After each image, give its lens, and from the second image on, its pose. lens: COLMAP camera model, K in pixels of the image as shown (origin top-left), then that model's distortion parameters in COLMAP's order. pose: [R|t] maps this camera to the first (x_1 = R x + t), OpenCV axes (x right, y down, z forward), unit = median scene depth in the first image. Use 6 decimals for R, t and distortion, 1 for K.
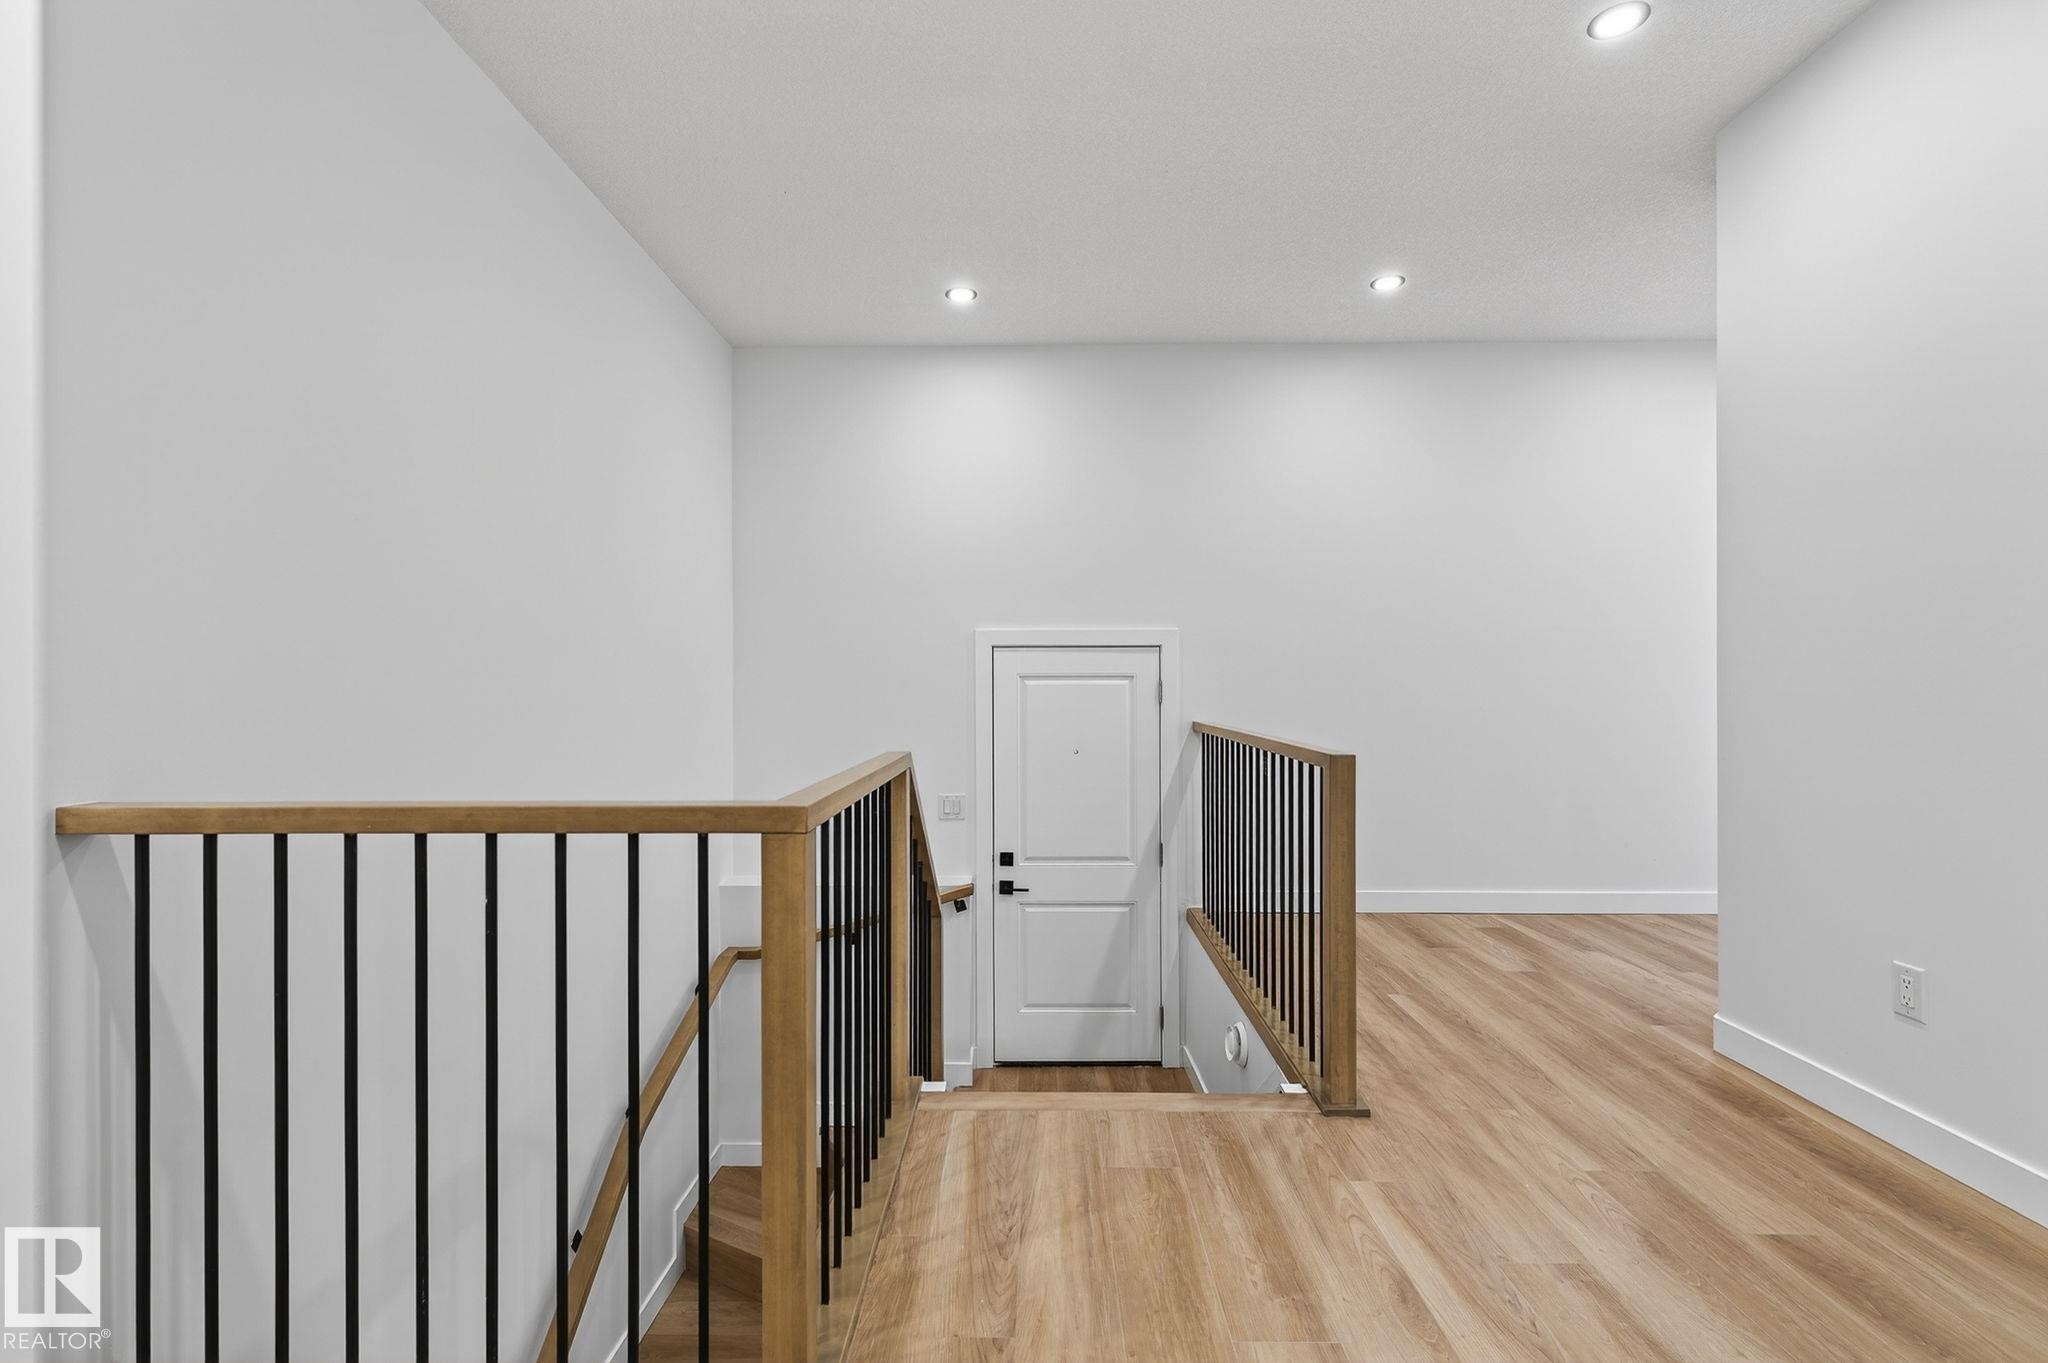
lens RADIAL K [[960.7, 0, 1025.4], [0, 960.7, 690.9], [0, 0, 1]] dist [0.020180, -0.000434]
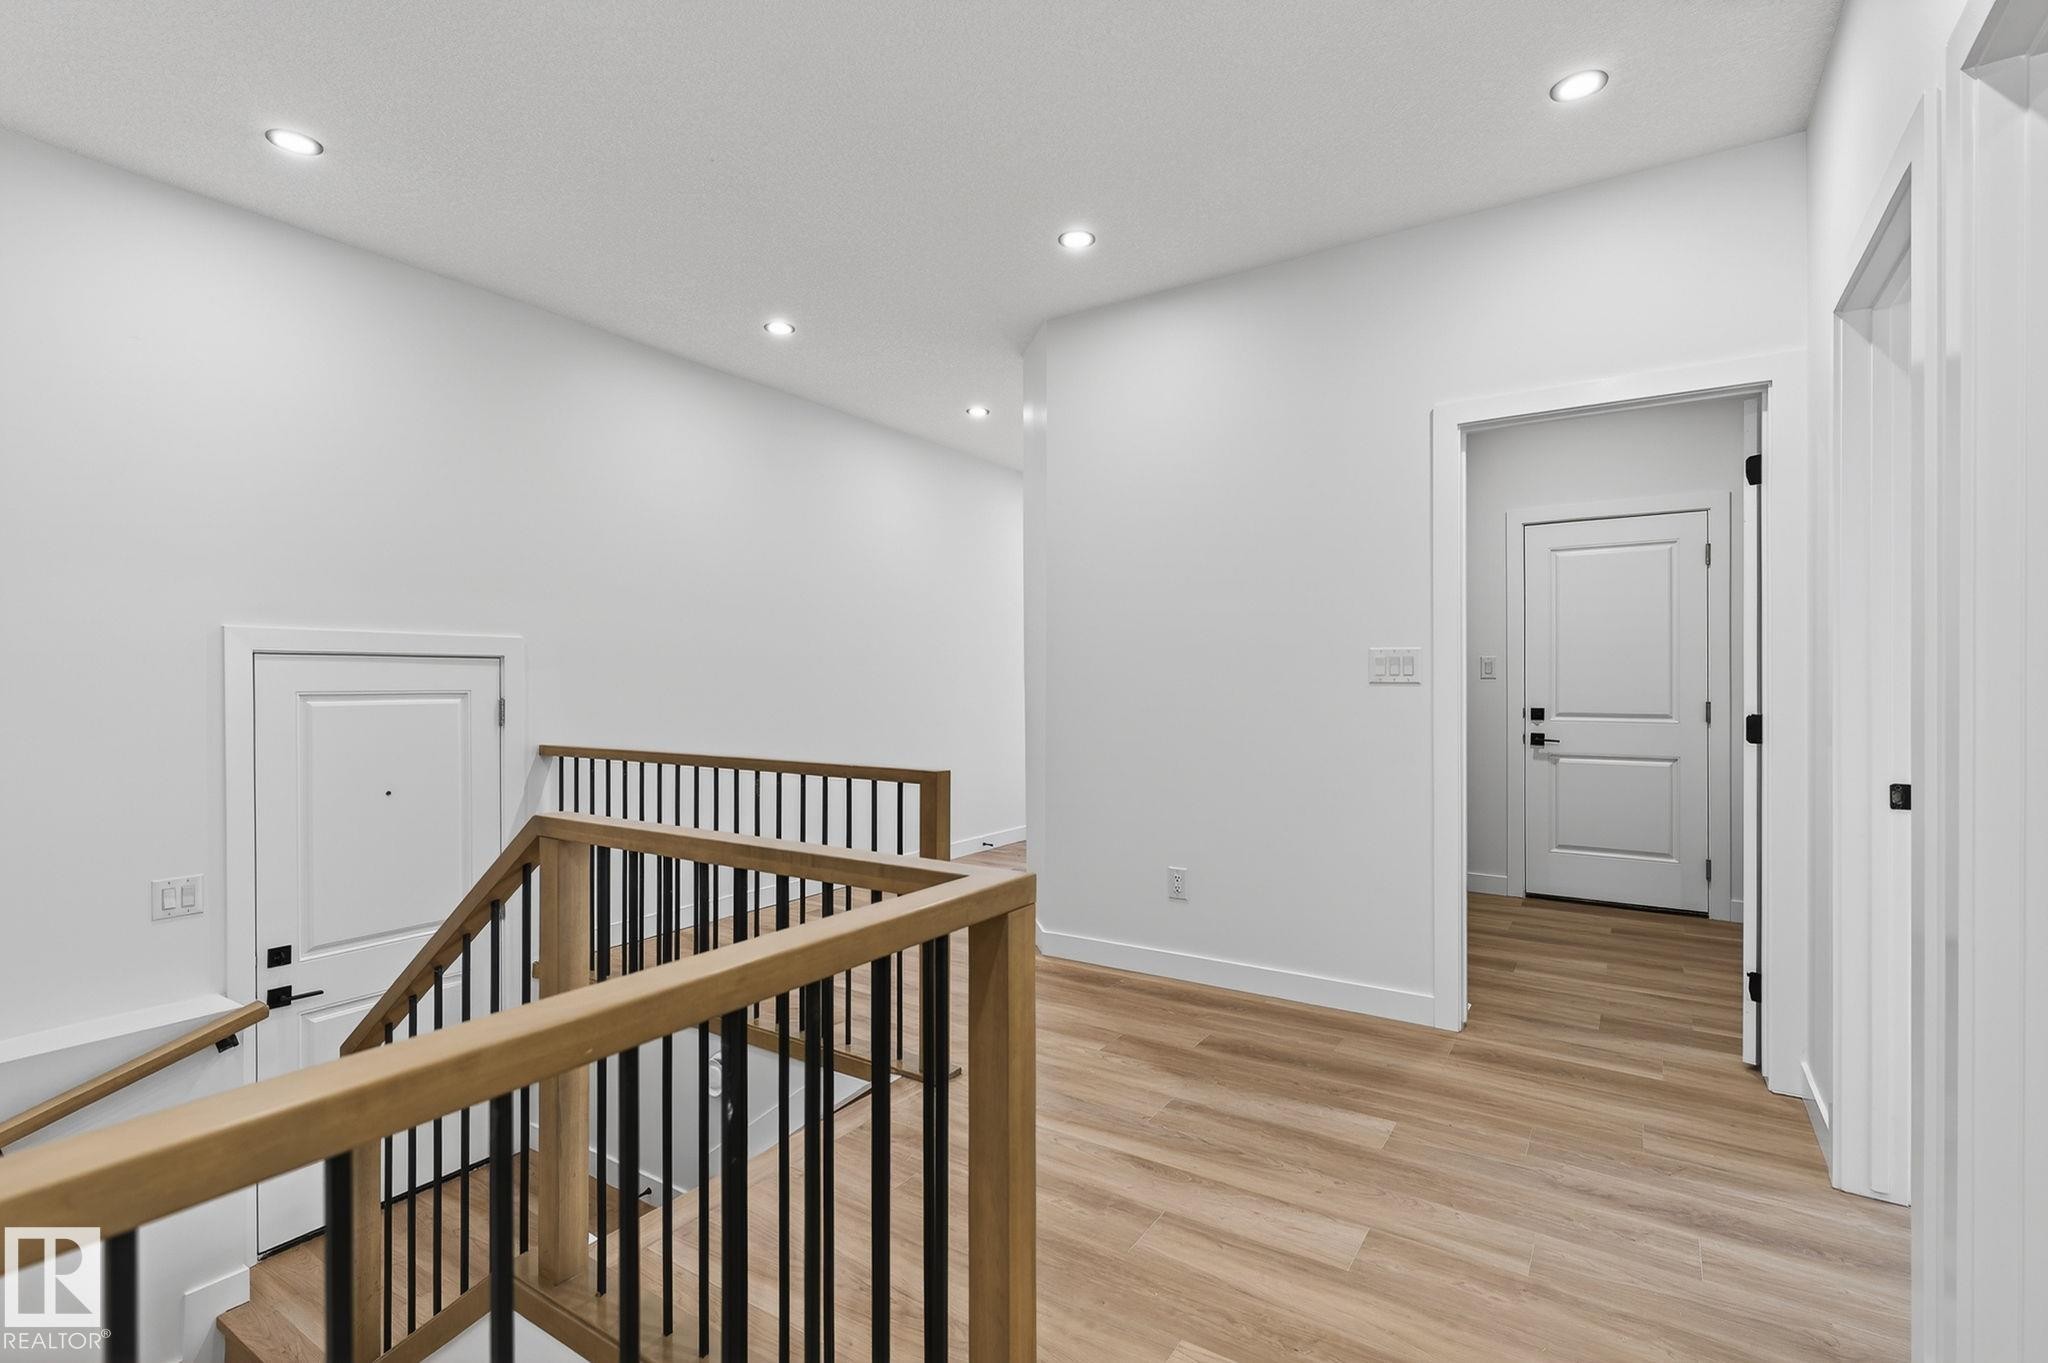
lens RADIAL K [[960.7, 0, 1031.7], [0, 960.7, 683.6], [0, 0, 1]] dist [0.020180, -0.000434]
pose [[0.537550, -0.000816, 0.843232, -0.587894], [0.004748, 0.999987, -0.002059, -0.035832], [-0.843219, 0.005111, 0.537547, 0.283923]]
